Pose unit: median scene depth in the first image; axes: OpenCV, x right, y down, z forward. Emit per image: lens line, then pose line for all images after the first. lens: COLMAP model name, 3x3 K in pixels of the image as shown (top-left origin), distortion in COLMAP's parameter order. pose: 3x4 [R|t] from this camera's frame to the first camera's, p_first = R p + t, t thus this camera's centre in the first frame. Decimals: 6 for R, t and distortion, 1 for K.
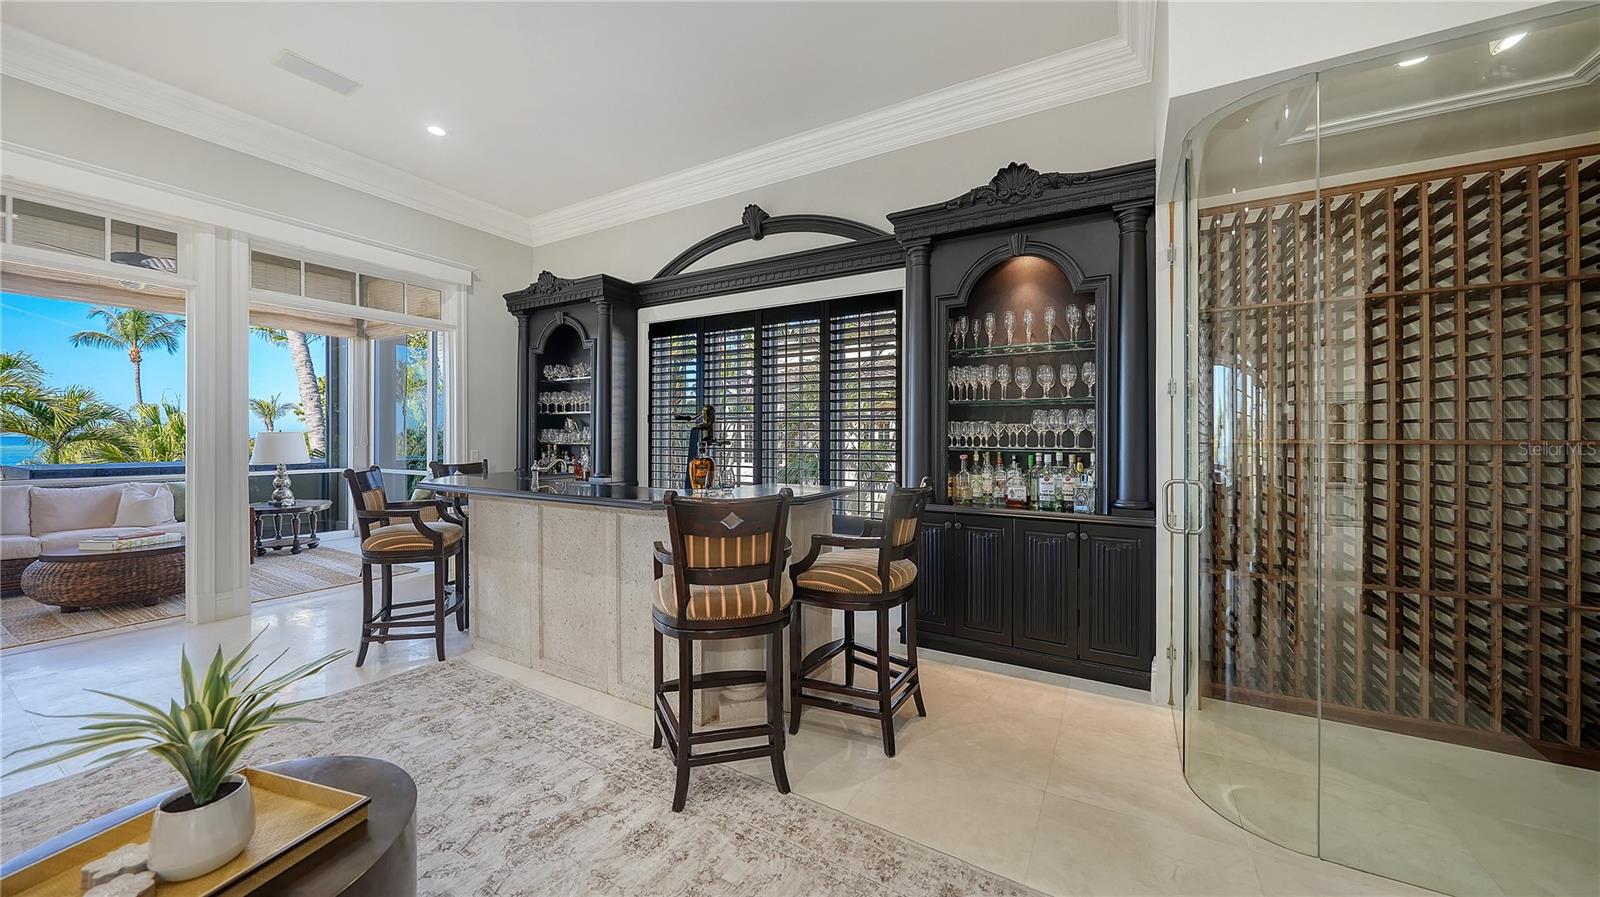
lens RADIAL K [[559.9, 0, 800.0], [0, 559.9, 448.5], [0, 0, 1]] dist [-0.000026, -0.000004]
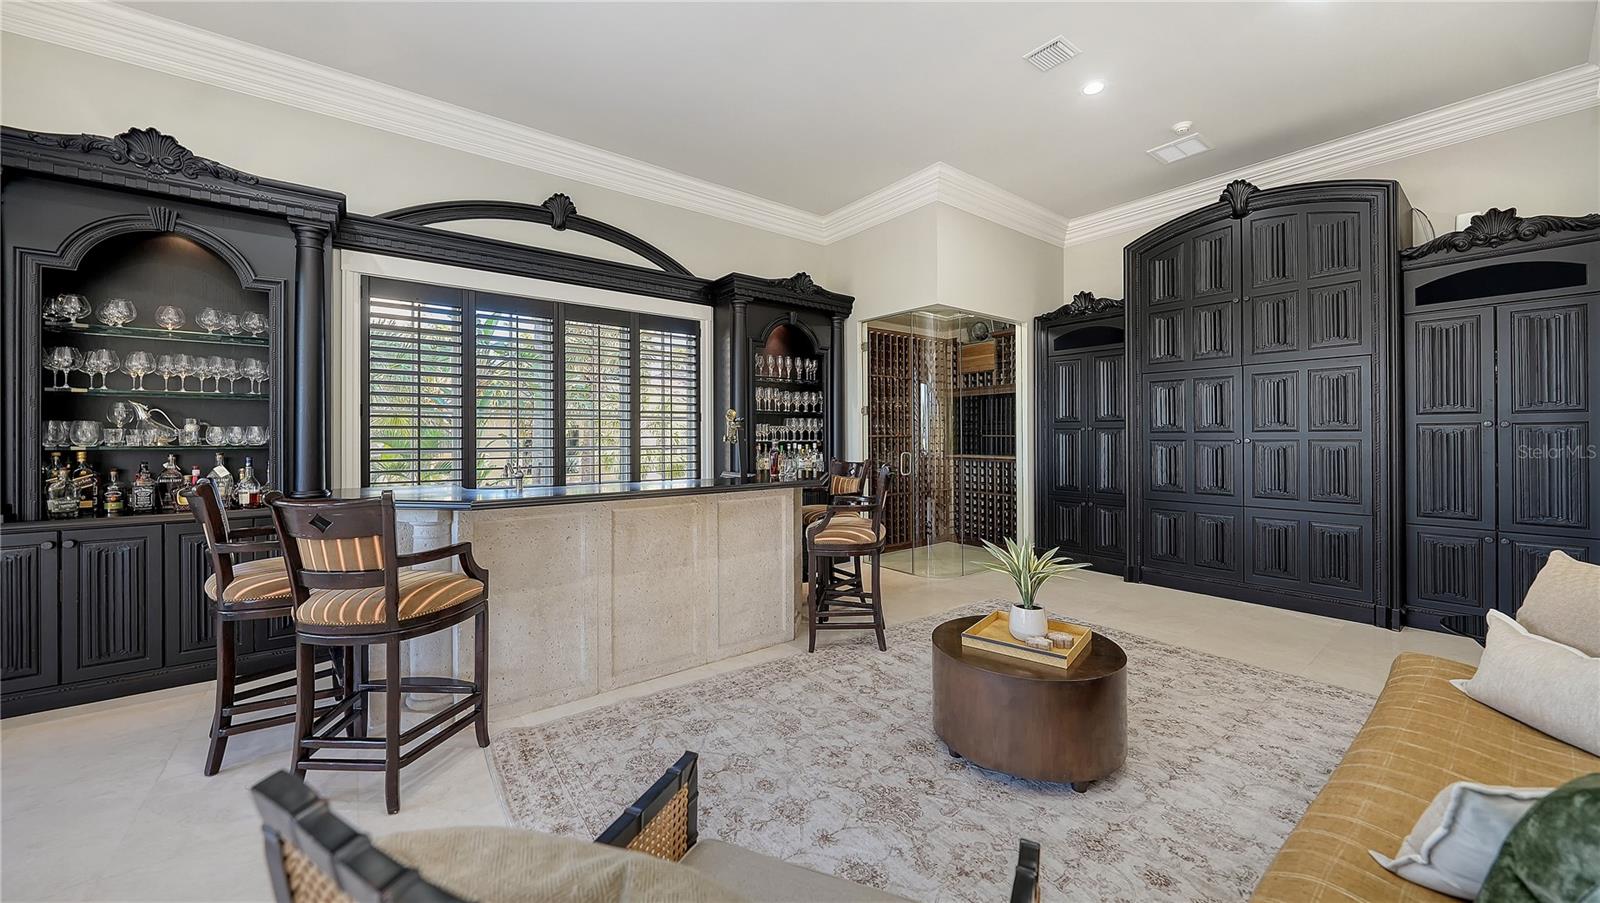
lens RADIAL K [[579.8, 0, 800.0], [0, 579.8, 451.5], [0, 0, 1]] dist [-0.000240, 0.000001]
pose [[0.369442, -0.029710, 0.928779, -1.185768], [0.022916, 0.999476, 0.022857, -0.008359], [-0.928971, 0.012839, 0.369929, 0.346748]]
